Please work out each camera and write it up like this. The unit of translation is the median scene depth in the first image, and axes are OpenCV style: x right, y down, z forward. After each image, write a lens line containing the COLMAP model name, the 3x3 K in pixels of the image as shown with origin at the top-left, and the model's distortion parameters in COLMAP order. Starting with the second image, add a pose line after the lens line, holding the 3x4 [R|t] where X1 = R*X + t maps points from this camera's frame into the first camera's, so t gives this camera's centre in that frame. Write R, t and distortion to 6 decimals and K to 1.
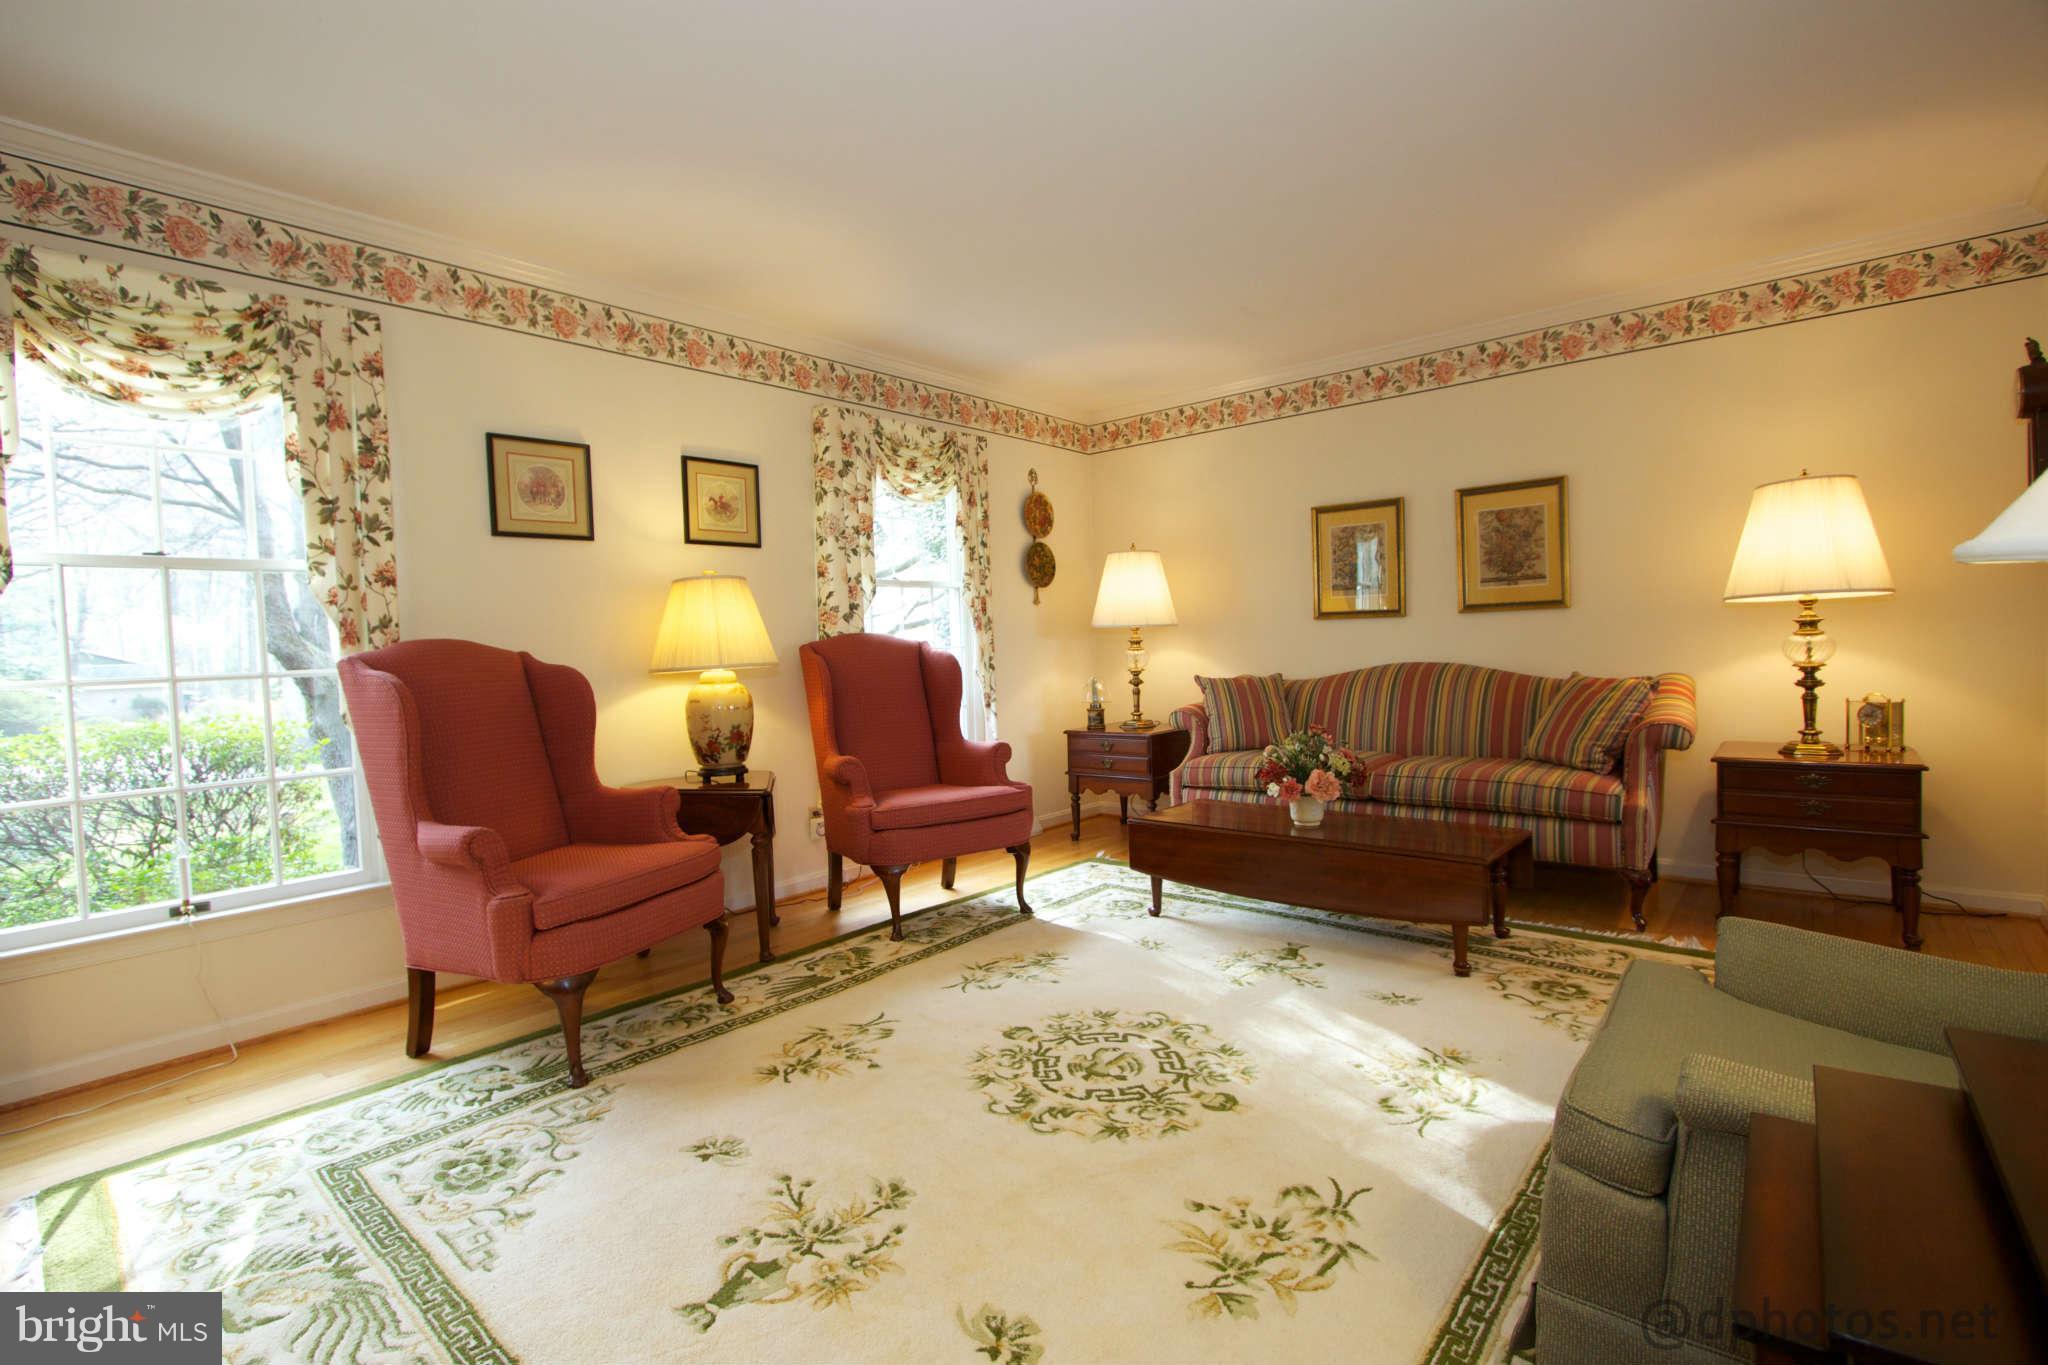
lens RADIAL K [[936.5, 0, 1023.1], [0, 936.5, 669.3], [0, 0, 1]] dist [-0.020555, 0.003649]
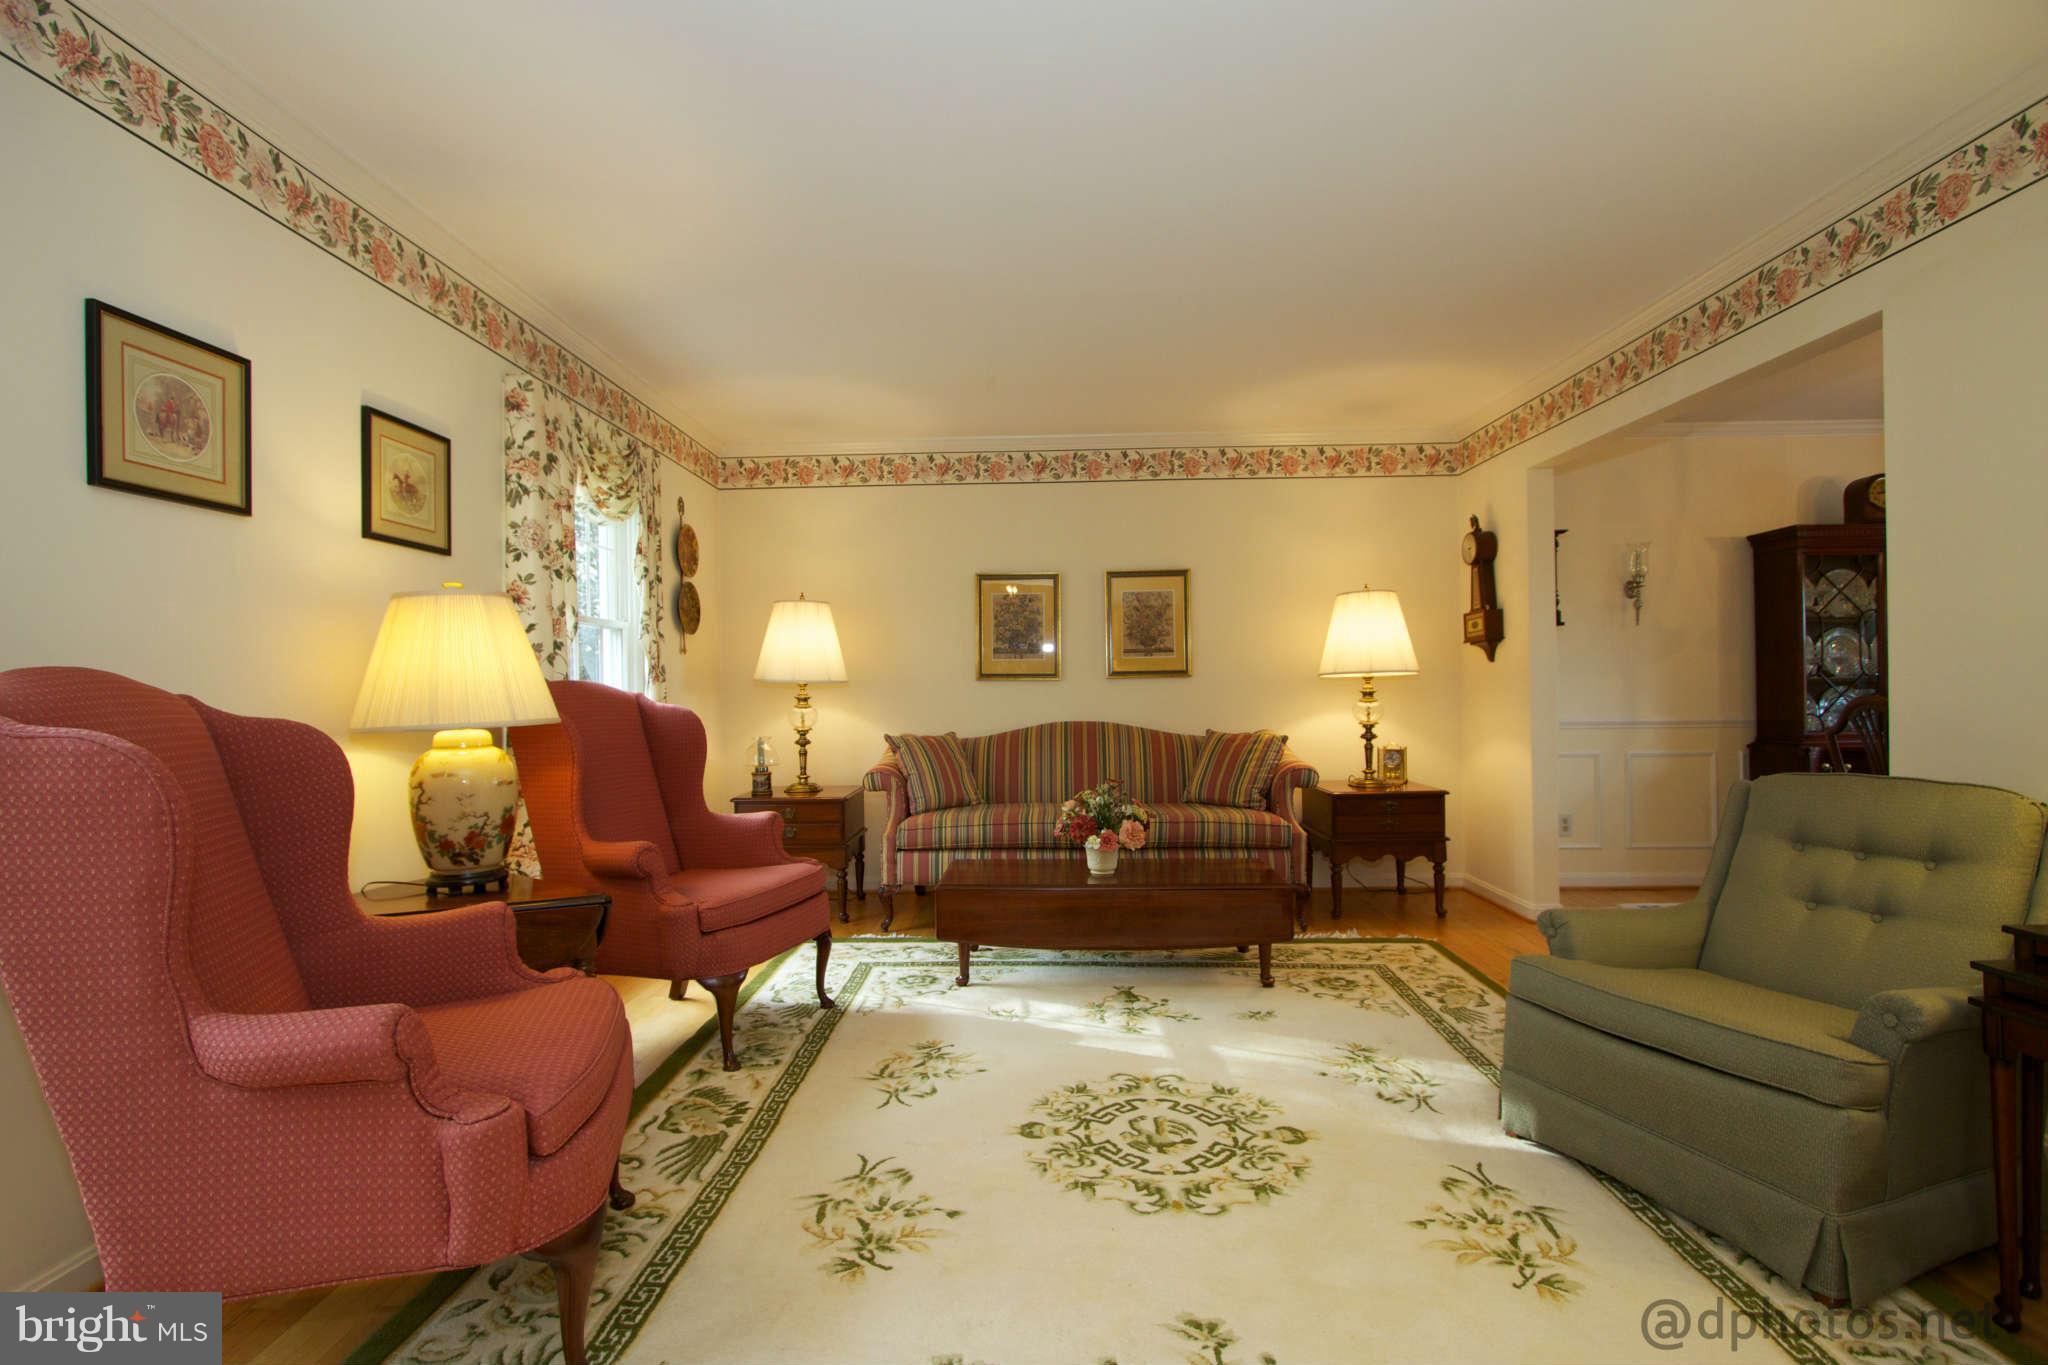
lens RADIAL K [[936.5, 0, 1013.4], [0, 936.5, 690.0], [0, 0, 1]] dist [-0.020555, 0.003649]
pose [[0.785342, 0.023658, 0.618610, -0.415307], [0.003263, 0.999097, -0.042351, 0.002668], [-0.619054, 0.035278, 0.784556, 0.207703]]
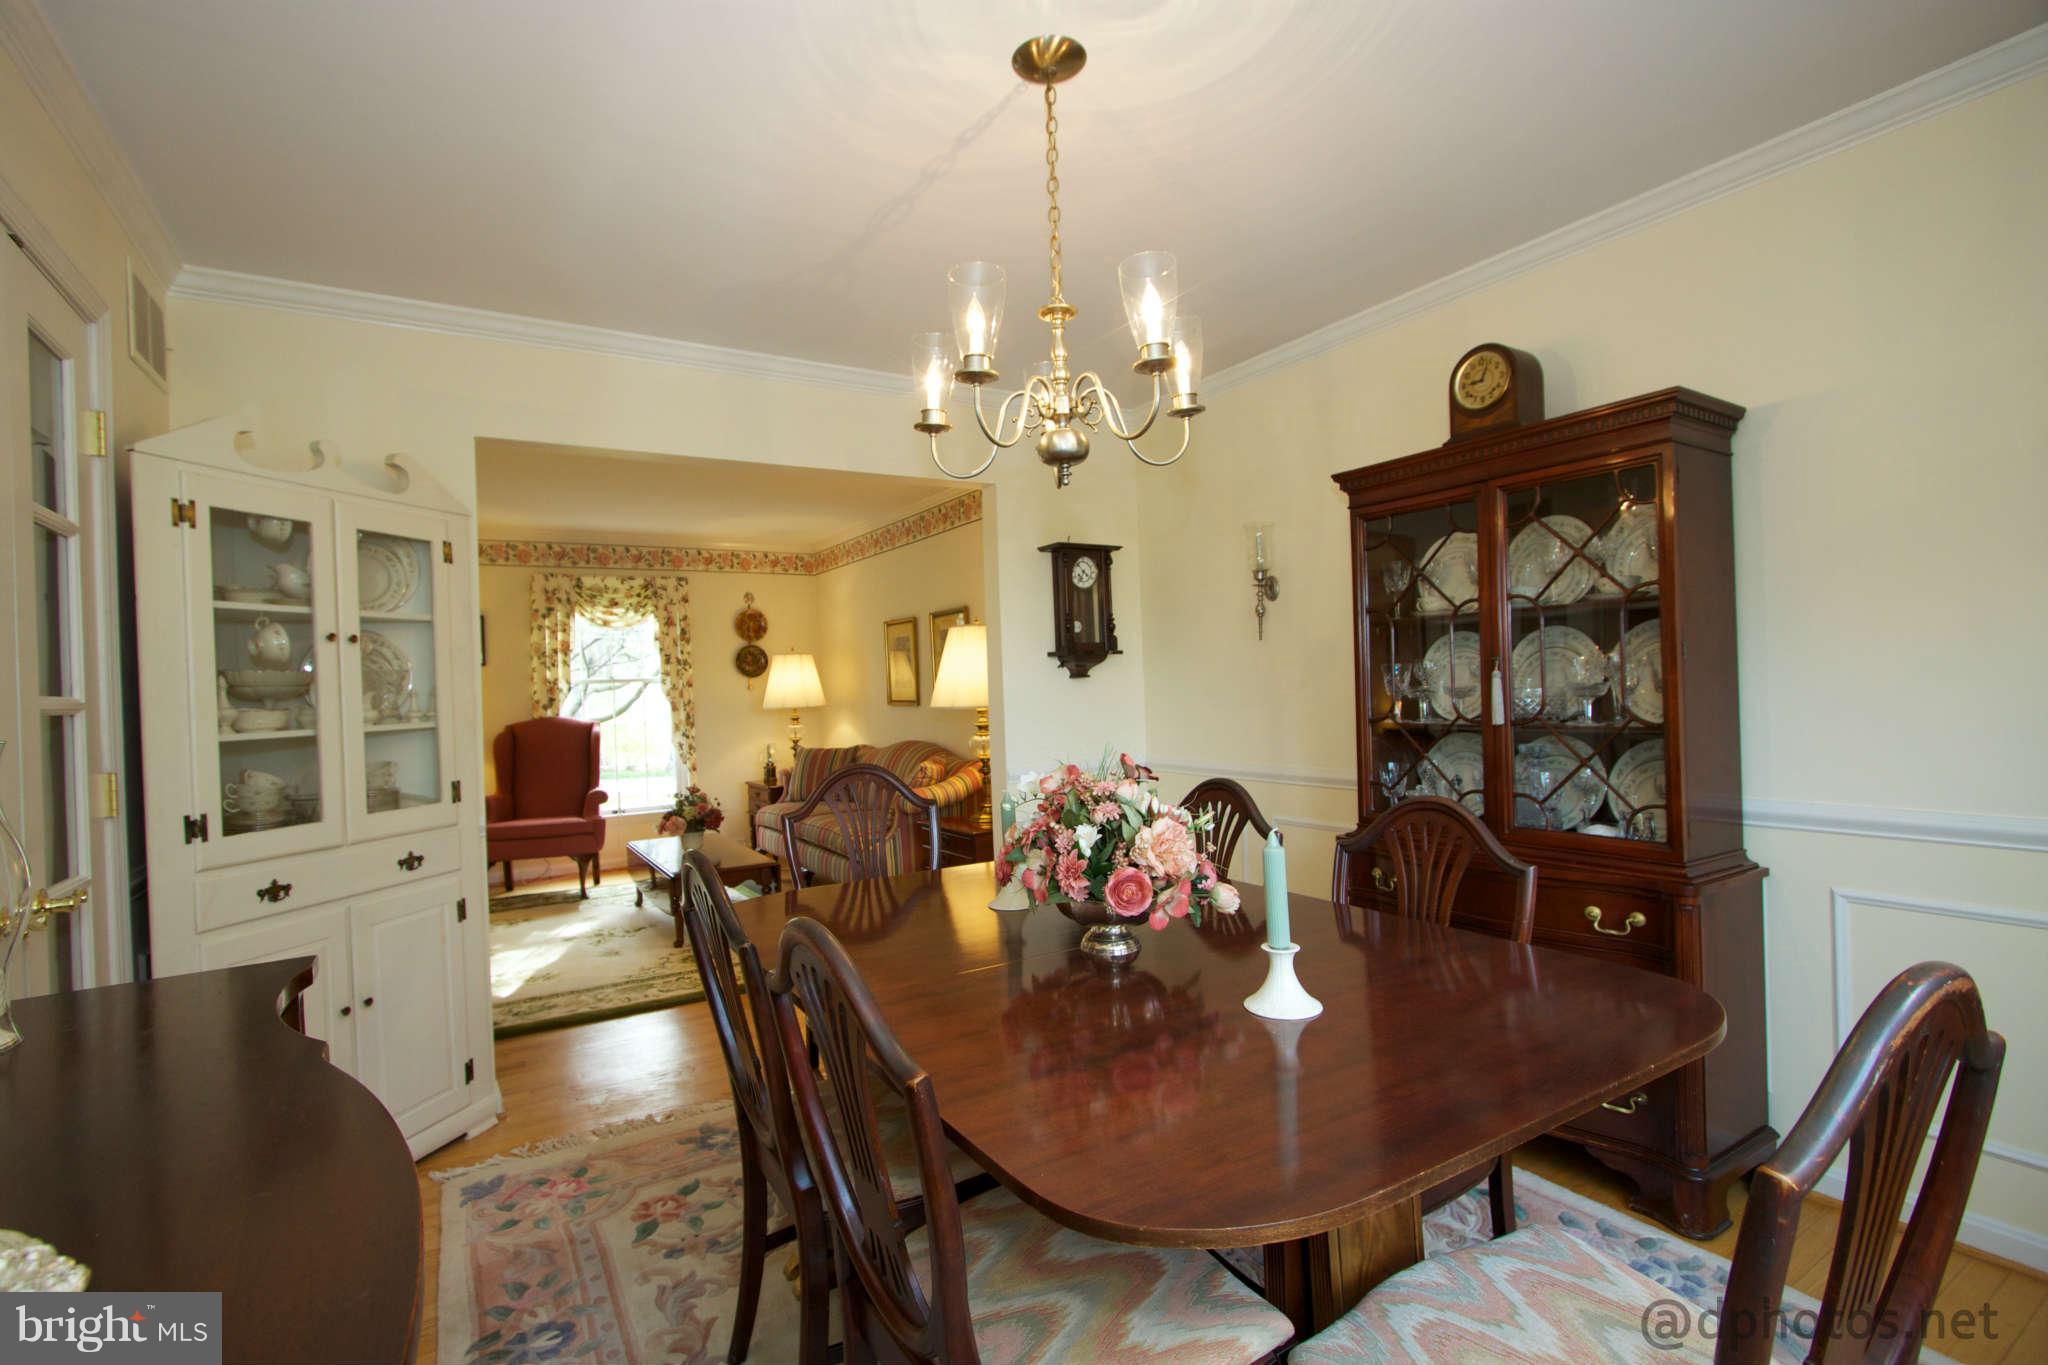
lens RADIAL K [[936.5, 0, 1016.2], [0, 936.5, 684.5], [0, 0, 1]] dist [-0.020555, 0.003649]
pose [[0.953422, 0.003614, -0.301617, 1.208520], [-0.008629, 0.999846, -0.015296, -0.087903], [0.301515, 0.017186, 0.953306, -0.303850]]
